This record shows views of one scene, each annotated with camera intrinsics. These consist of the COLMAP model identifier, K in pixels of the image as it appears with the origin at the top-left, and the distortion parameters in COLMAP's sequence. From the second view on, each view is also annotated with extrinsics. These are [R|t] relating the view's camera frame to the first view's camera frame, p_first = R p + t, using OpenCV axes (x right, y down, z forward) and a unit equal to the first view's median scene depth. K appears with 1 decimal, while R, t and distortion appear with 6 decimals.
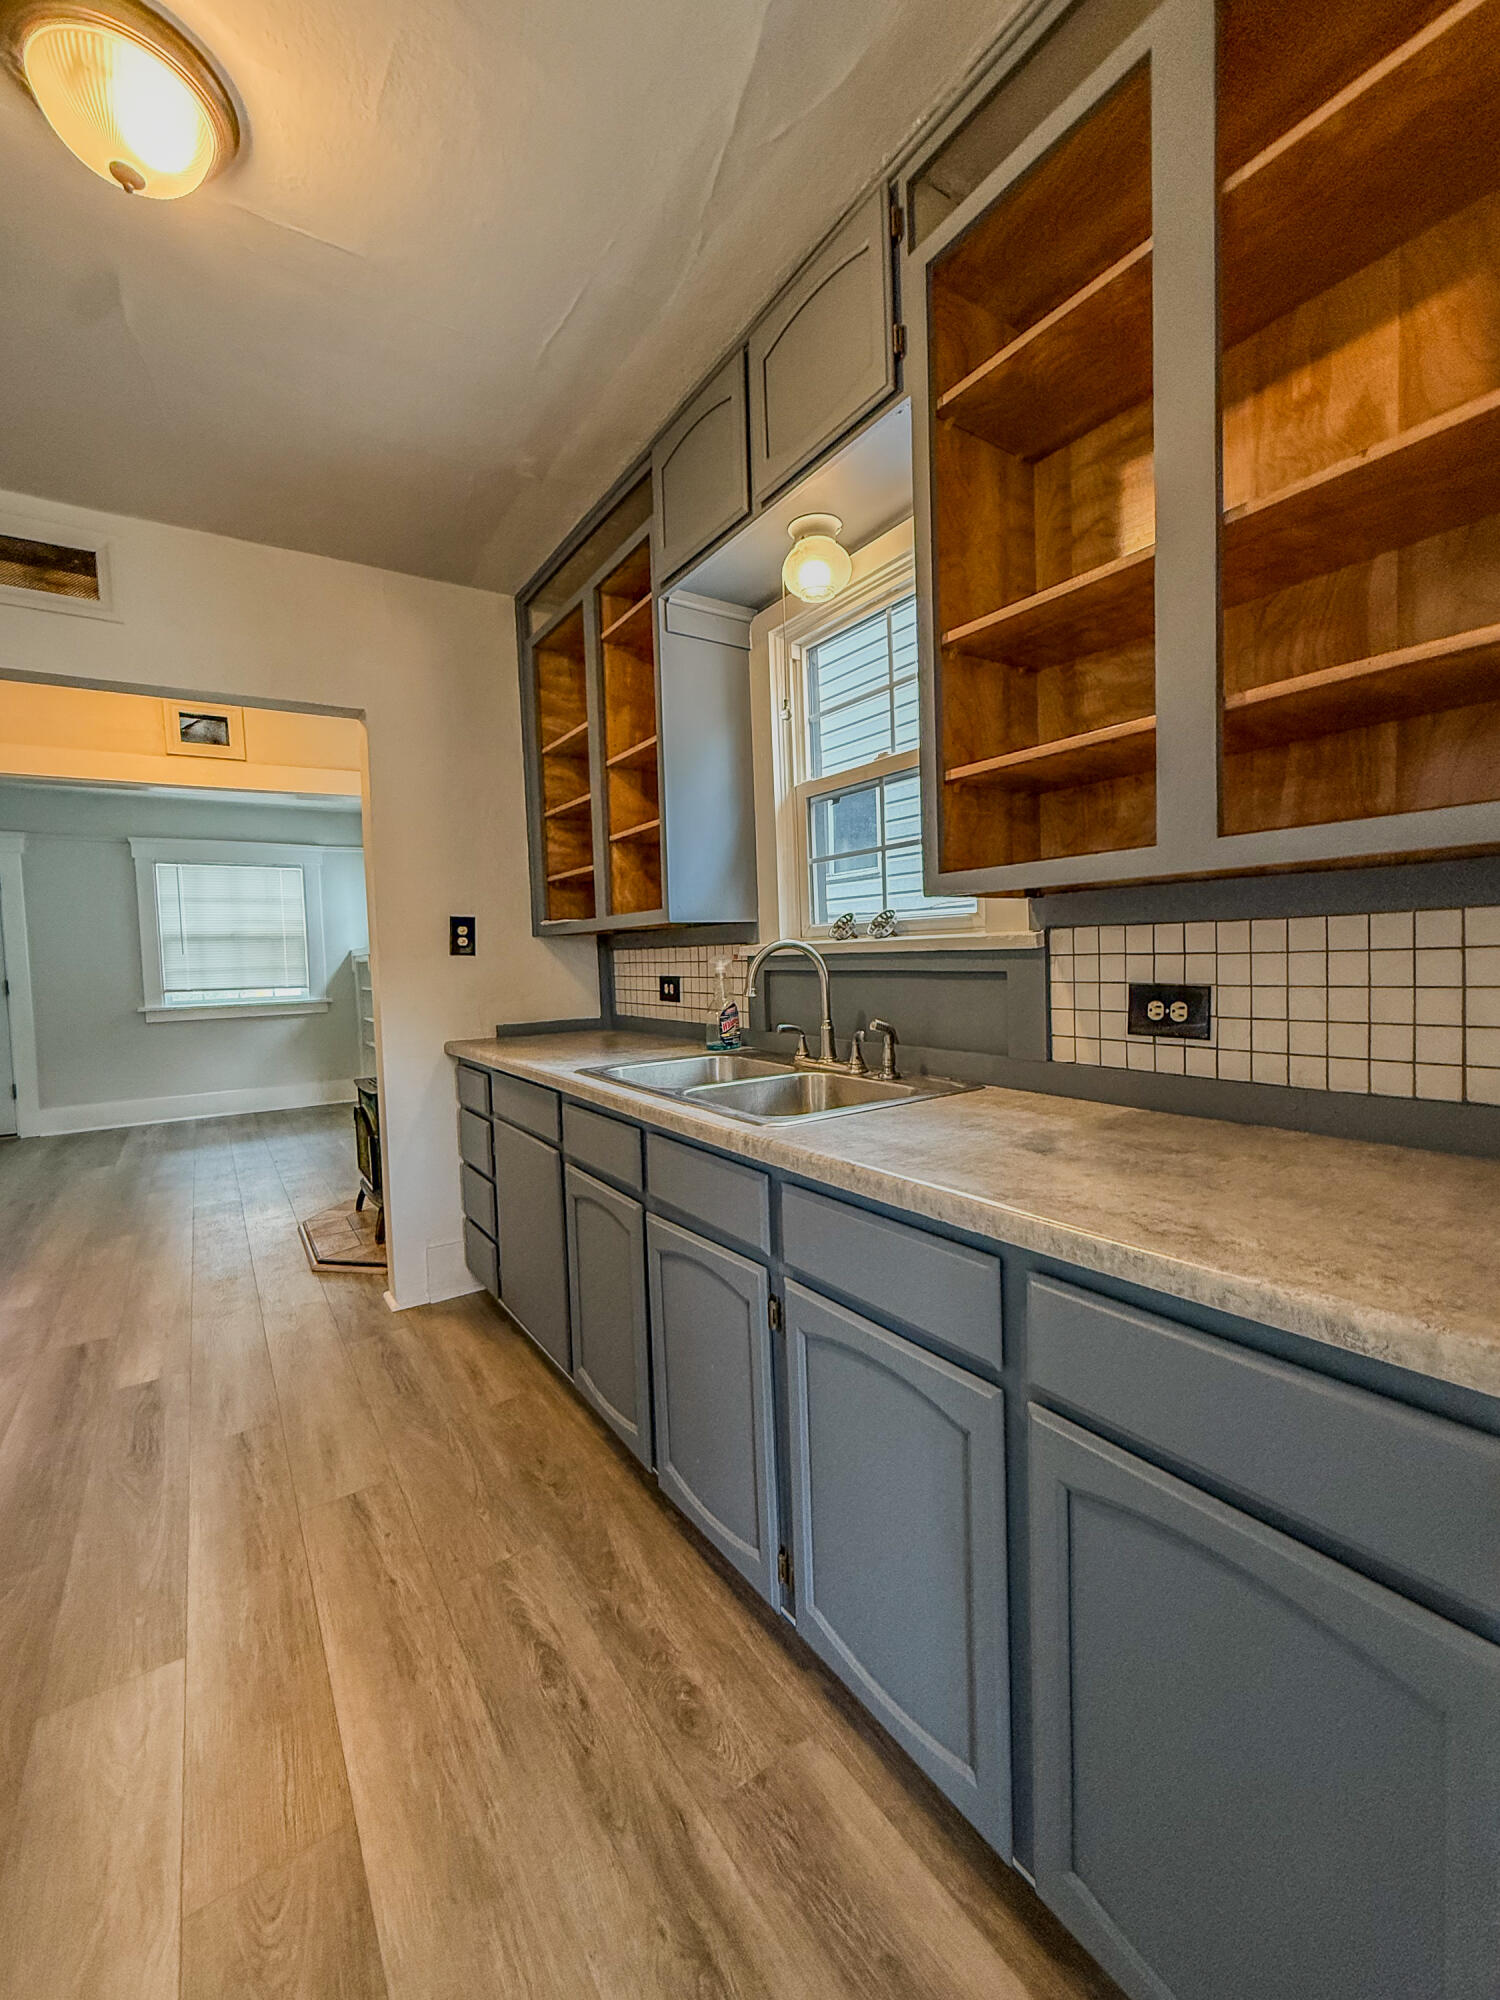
lens RADIAL K [[814.9, 0, 754.1], [0, 814.9, 992.2], [0, 0, 1]] dist [0.000143, -0.000247]
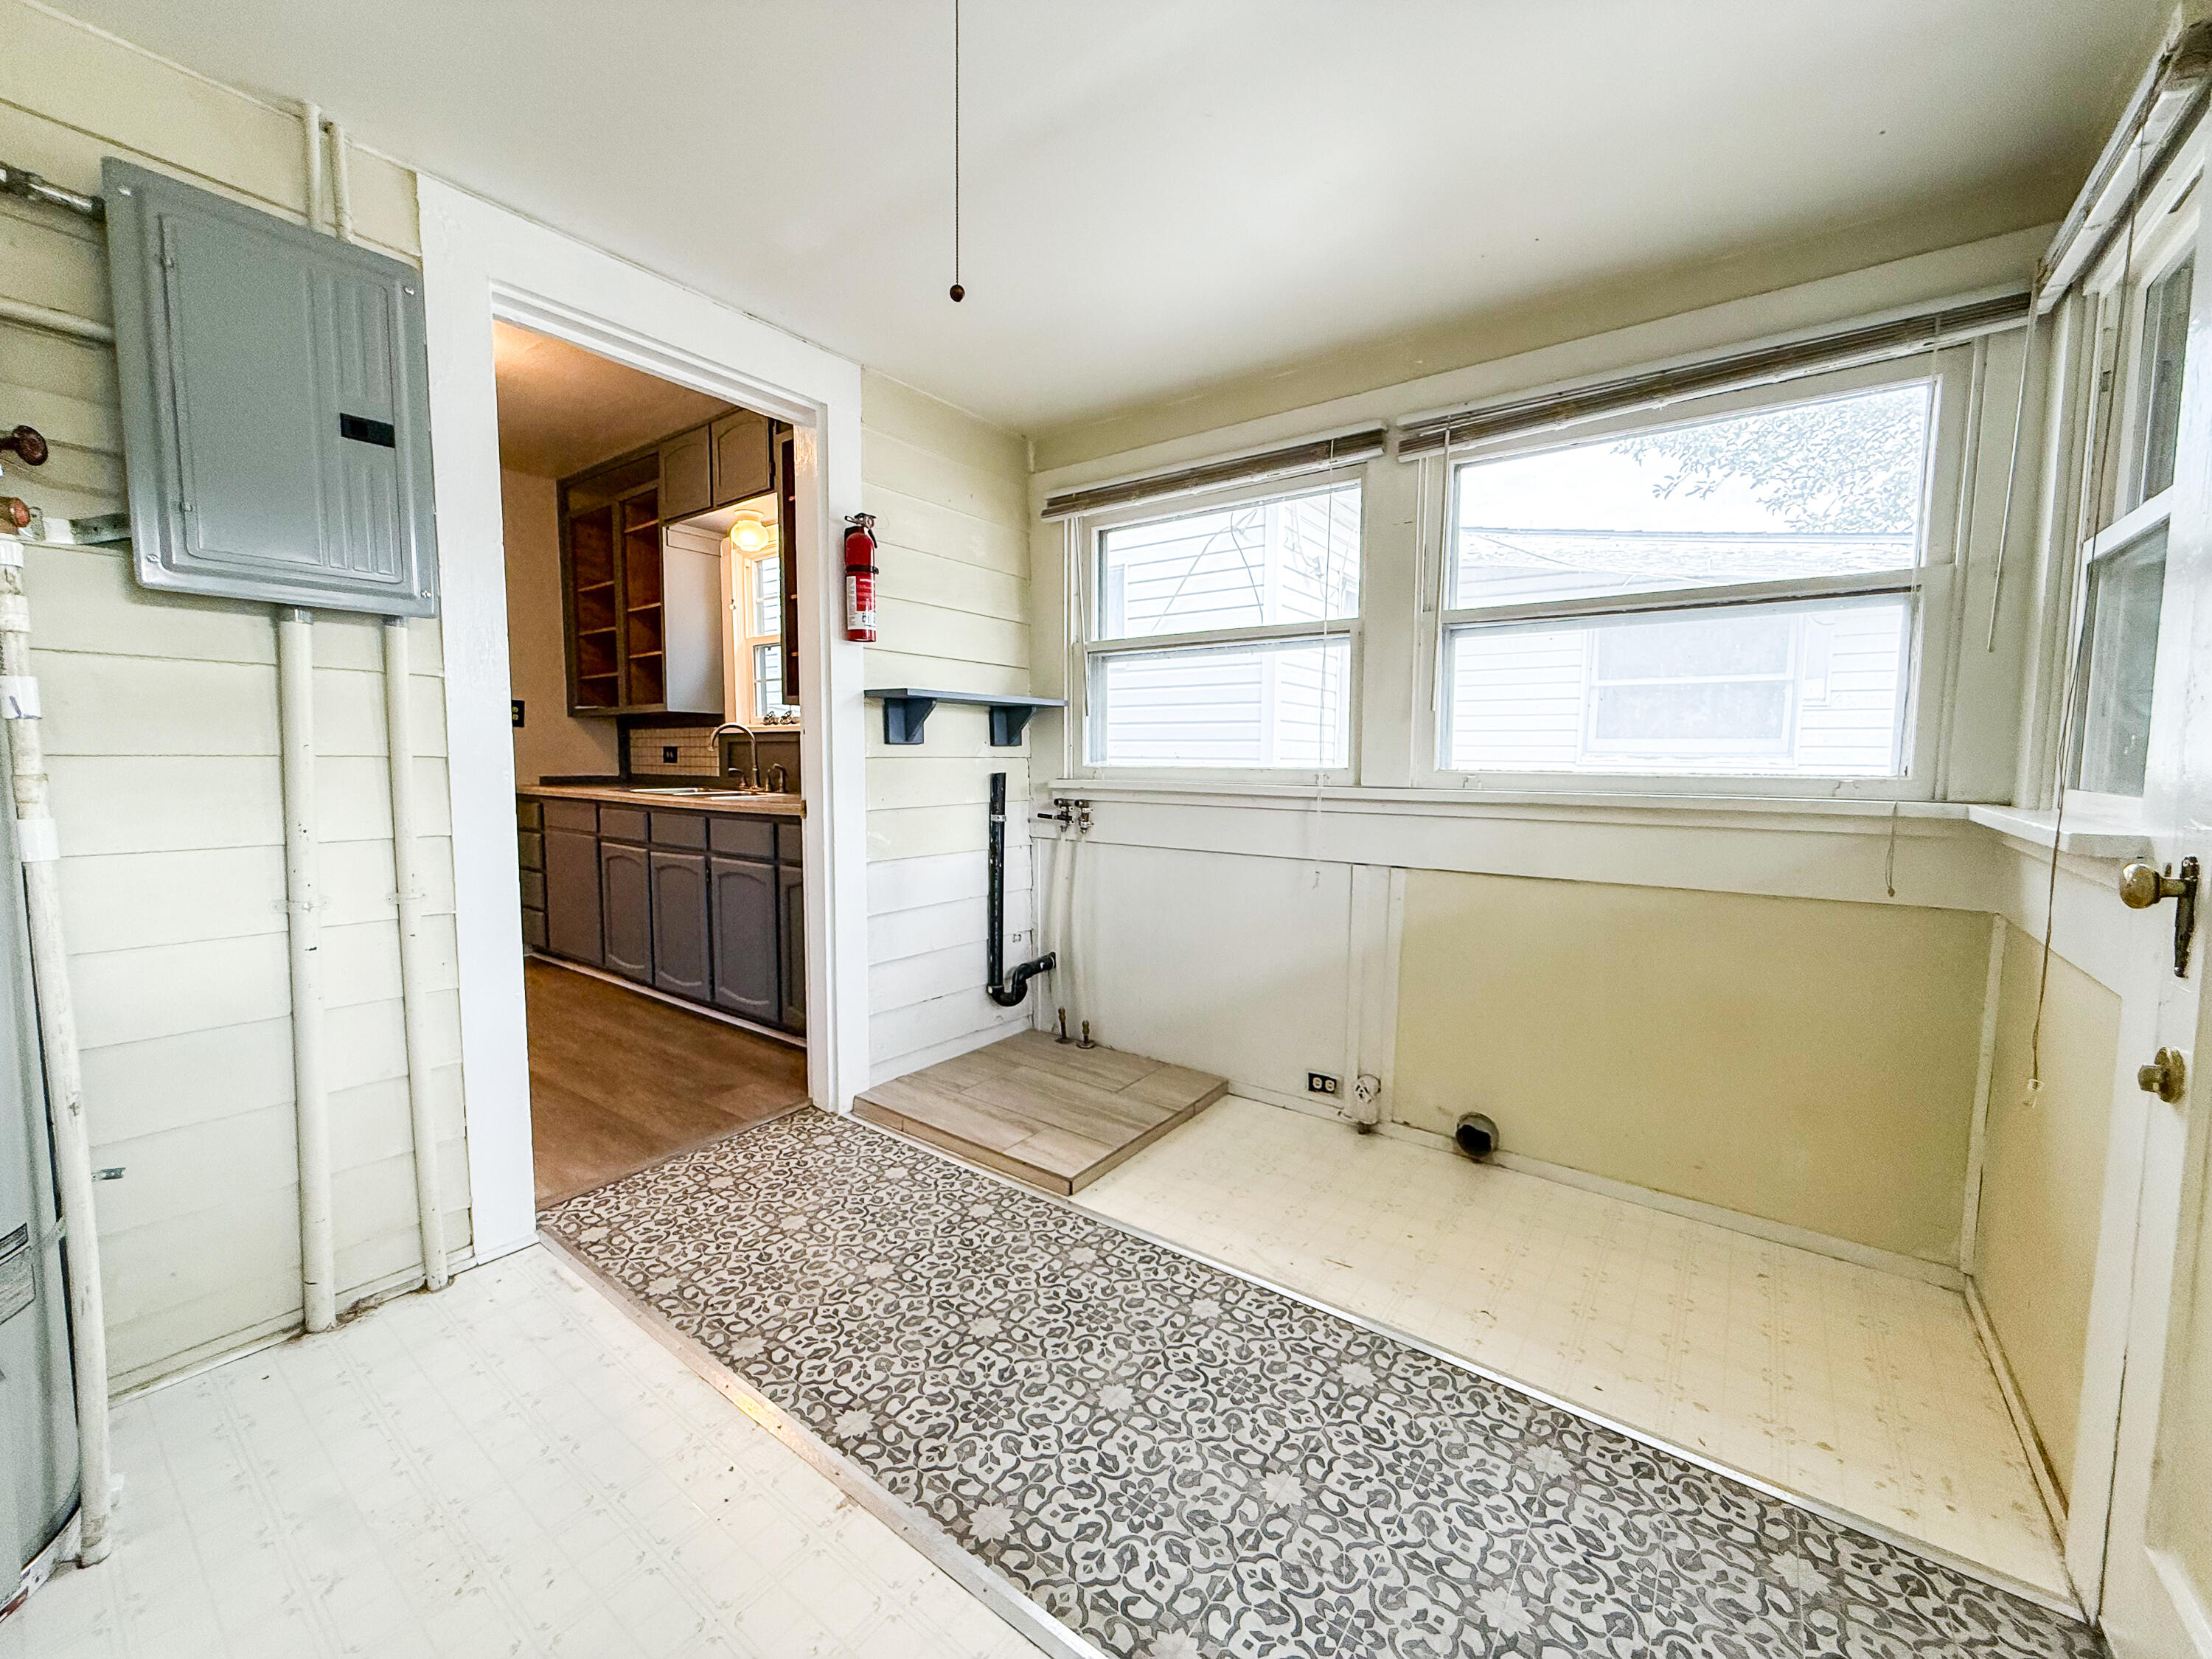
lens RADIAL K [[881.7, 0, 1097.6], [0, 881.7, 827.3], [0, 0, 1]] dist [0.000278, -0.000159]
pose [[0.946537, 0.014610, 0.322266, 0.218783], [-0.022883, 0.999498, 0.021898, 0.135420], [-0.321784, -0.028102, 0.946396, -1.469534]]
